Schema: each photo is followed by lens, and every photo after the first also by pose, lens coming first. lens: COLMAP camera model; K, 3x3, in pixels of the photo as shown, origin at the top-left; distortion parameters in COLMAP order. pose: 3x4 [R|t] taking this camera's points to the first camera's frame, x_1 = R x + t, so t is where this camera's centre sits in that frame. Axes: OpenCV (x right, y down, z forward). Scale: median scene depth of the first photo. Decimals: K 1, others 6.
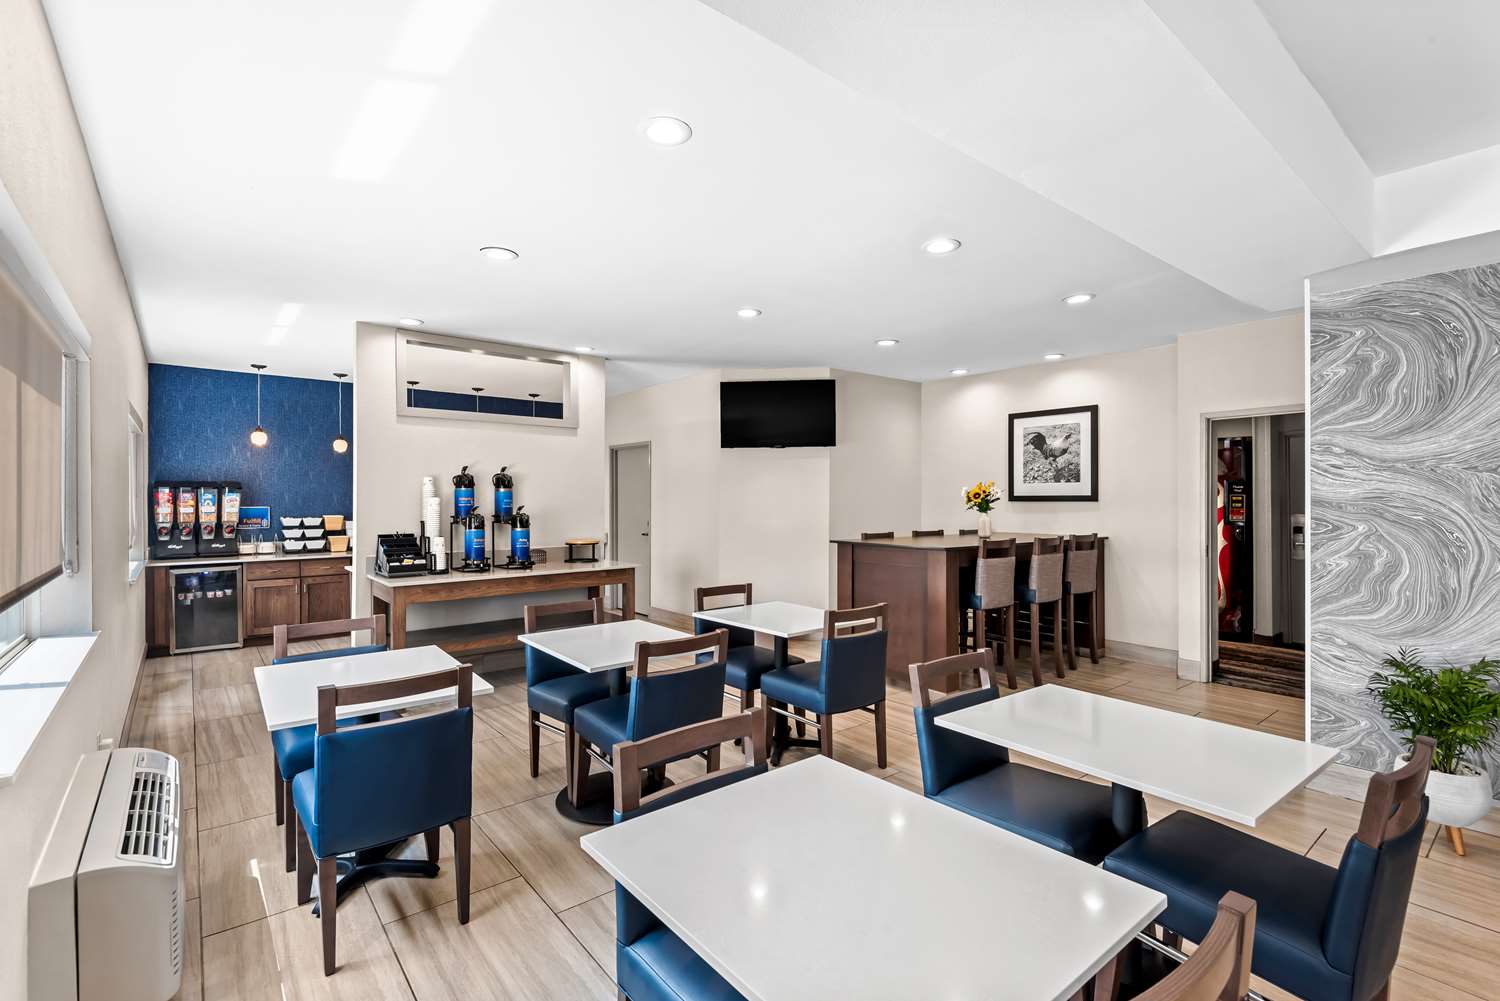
lens RADIAL K [[700.9, 0, 791.0], [0, 700.9, 499.7], [0, 0, 1]] dist [0.000519, -0.000005]
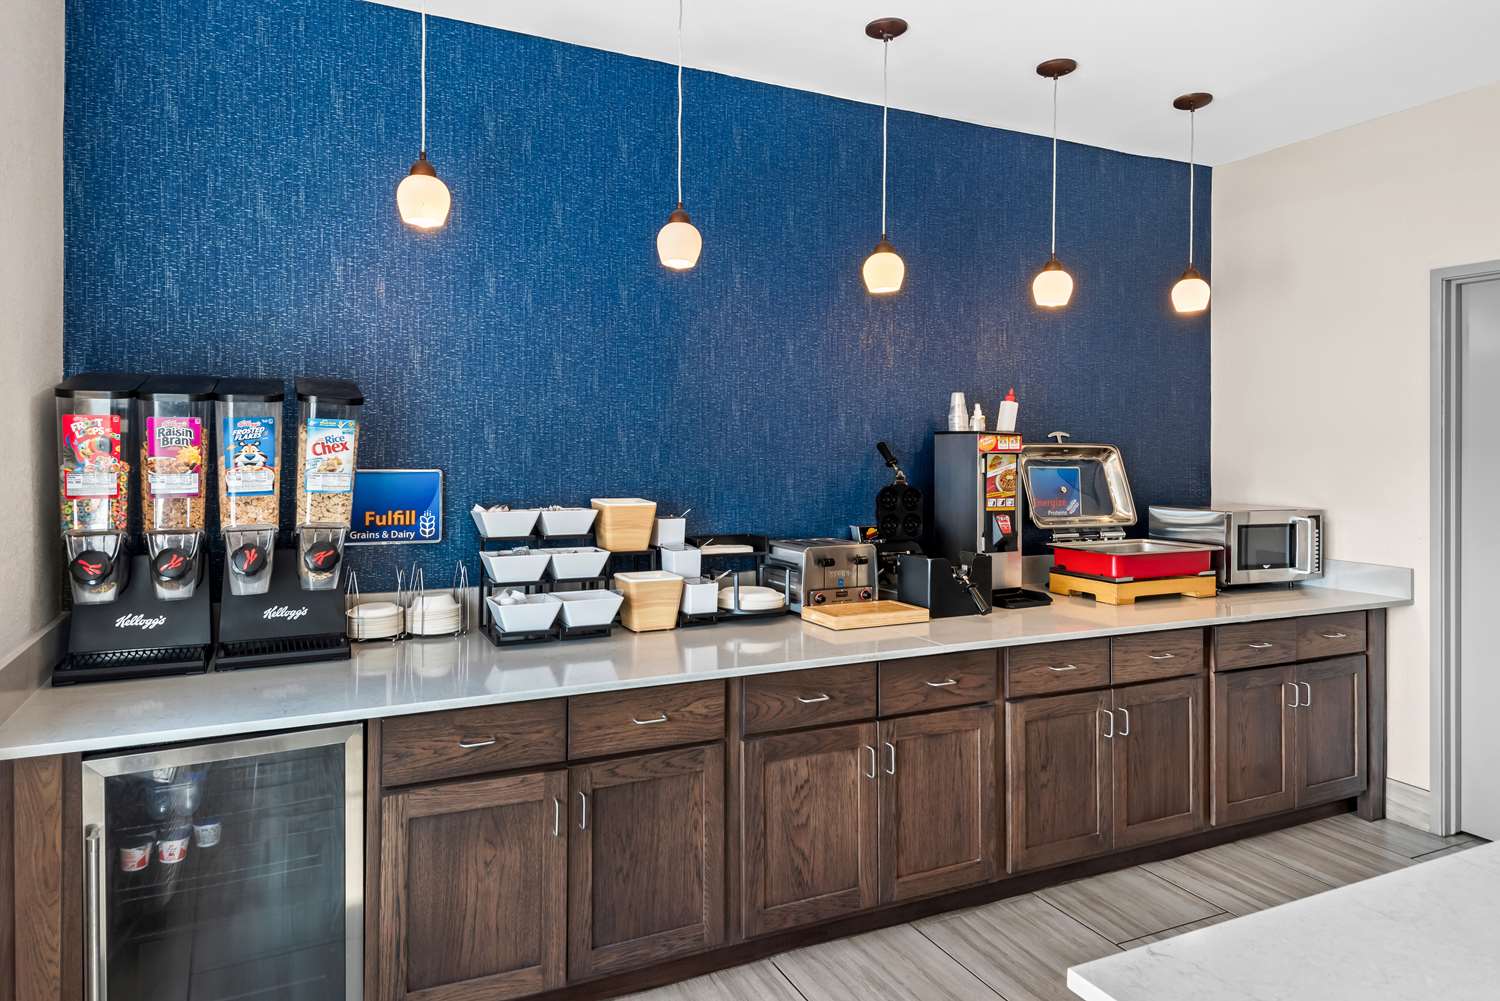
lens RADIAL K [[938.8, 0, 748.1], [0, 938.8, 454.8], [0, 0, 1]] dist [0.031318, -0.000278]
pose [[0.966554, 0.010175, -0.256262, -0.564390], [-0.009204, 0.999945, 0.004988, 0.000827], [0.256298, -0.002463, 0.966595, 0.709222]]
